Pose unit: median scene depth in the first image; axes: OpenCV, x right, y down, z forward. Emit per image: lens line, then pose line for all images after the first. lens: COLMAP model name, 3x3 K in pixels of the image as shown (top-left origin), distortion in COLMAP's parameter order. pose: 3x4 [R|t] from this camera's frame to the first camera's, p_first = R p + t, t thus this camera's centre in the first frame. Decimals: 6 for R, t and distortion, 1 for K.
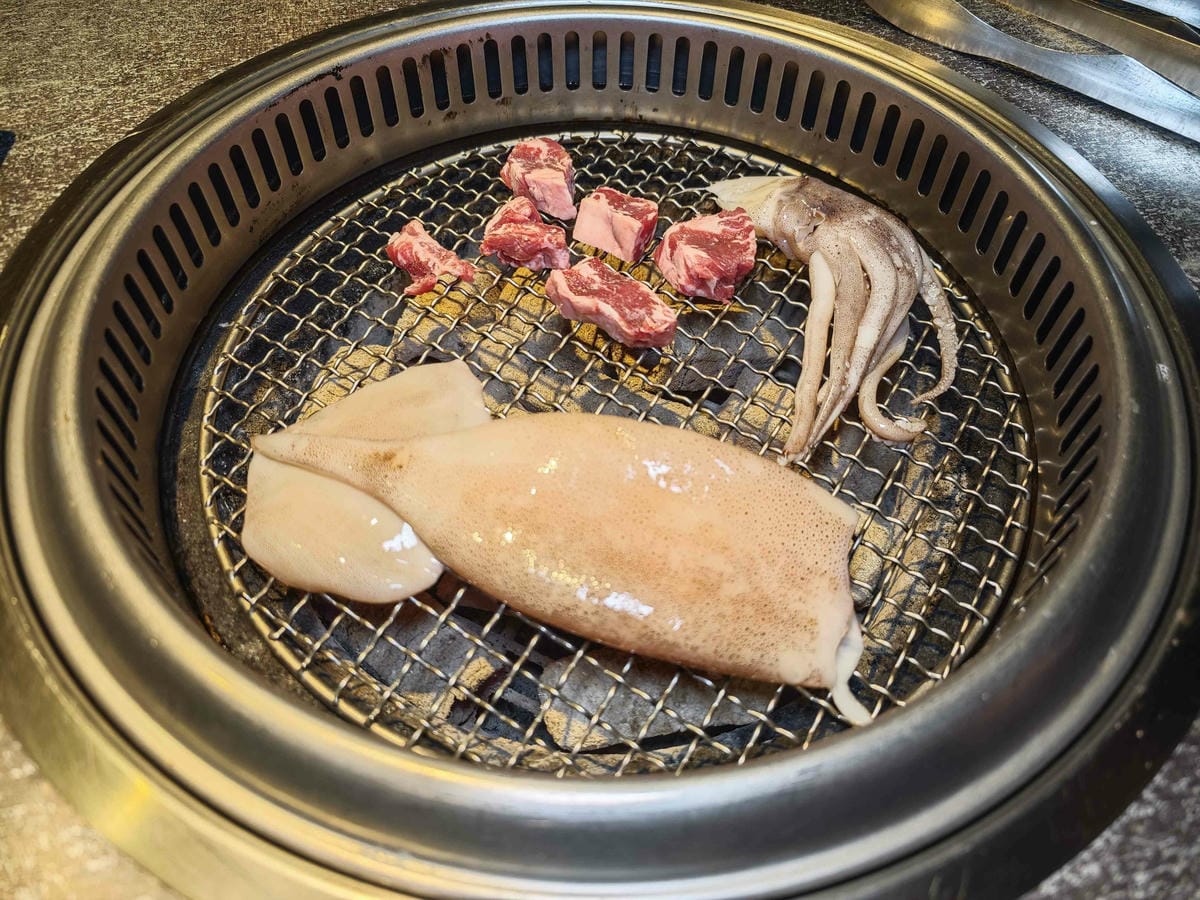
lens RADIAL K [[829.9, 0, 600.0], [0, 829.9, 450.0], [0, 0, 1]] dist [0.000434, -0.000581]
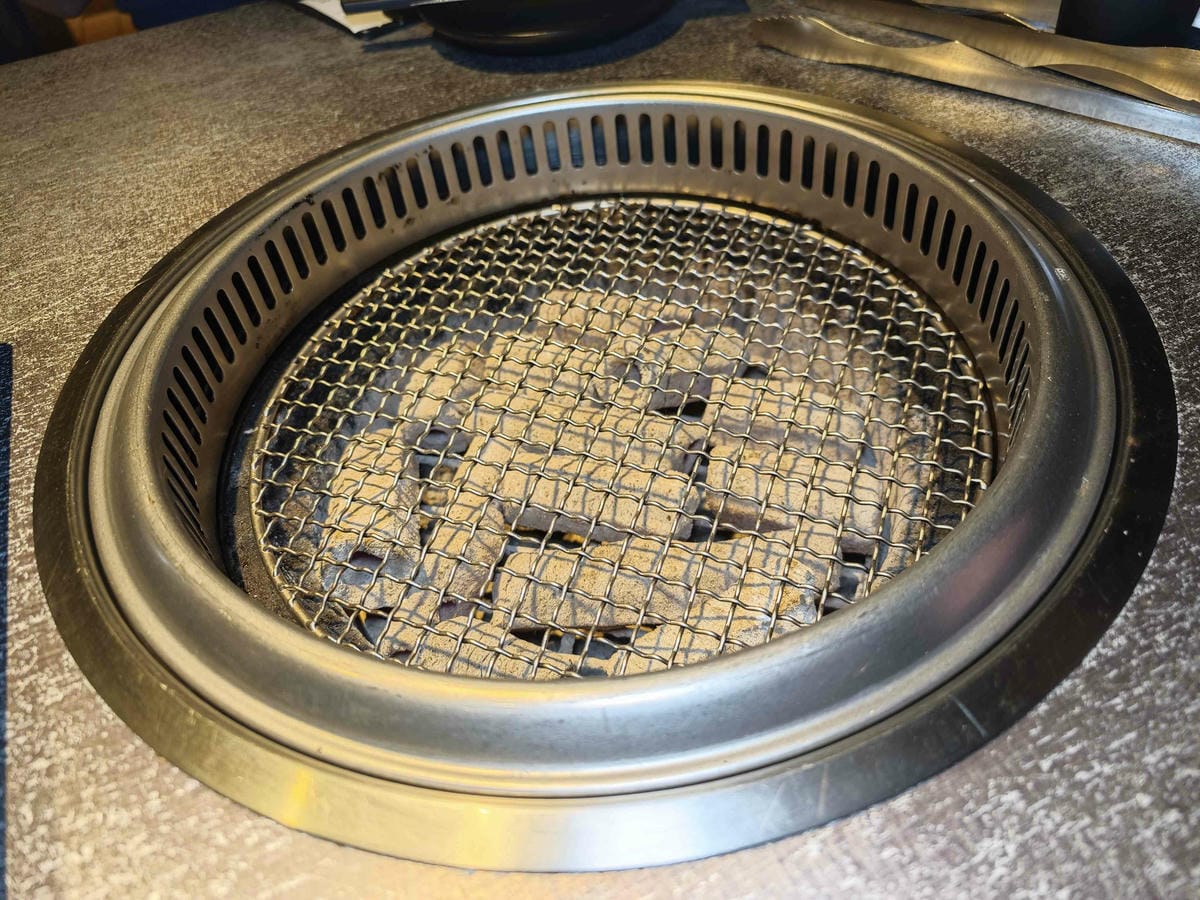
lens RADIAL K [[838.6, 0, 600.0], [0, 838.6, 450.0], [0, 0, 1]] dist [-0.020954, 0.035029]
pose [[0.974383, -0.216402, 0.061223, -0.076062], [0.222980, 0.965055, -0.137654, 0.133002], [-0.029295, 0.147779, 0.988587, -0.104446]]
